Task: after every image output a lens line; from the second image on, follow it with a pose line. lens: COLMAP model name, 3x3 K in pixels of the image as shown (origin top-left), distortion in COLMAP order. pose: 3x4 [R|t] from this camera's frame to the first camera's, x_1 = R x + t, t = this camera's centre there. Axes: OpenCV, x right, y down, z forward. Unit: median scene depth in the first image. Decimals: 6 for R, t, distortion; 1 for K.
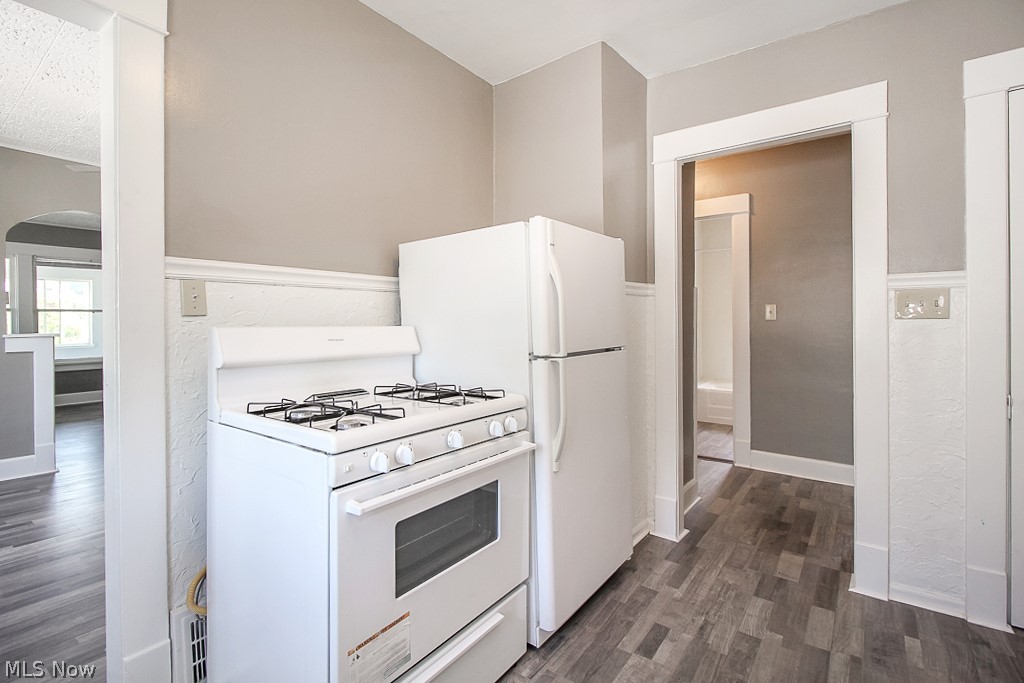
lens RADIAL K [[476.6, 0, 511.7], [0, 476.6, 334.1], [0, 0, 1]] dist [-0.016943, -0.001714]
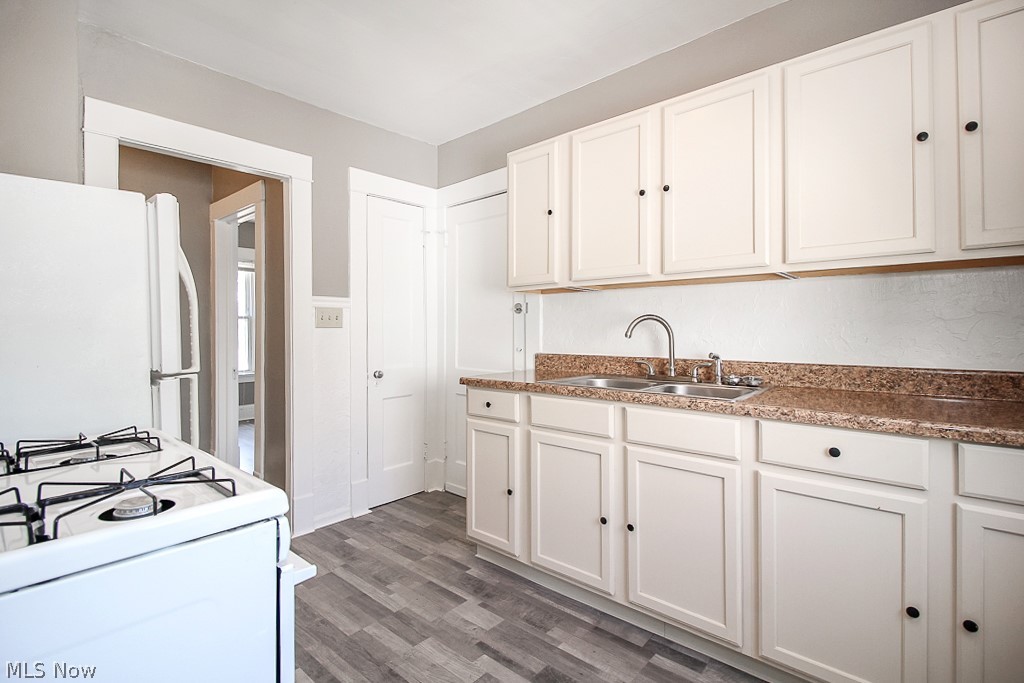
lens RADIAL K [[476.6, 0, 510.3], [0, 476.6, 331.5], [0, 0, 1]] dist [-0.016943, -0.001714]
pose [[0.062735, -0.003178, 0.998025, -0.643496], [0.018599, 0.999825, 0.002015, -0.014931], [-0.997857, 0.018436, 0.062783, 0.368968]]
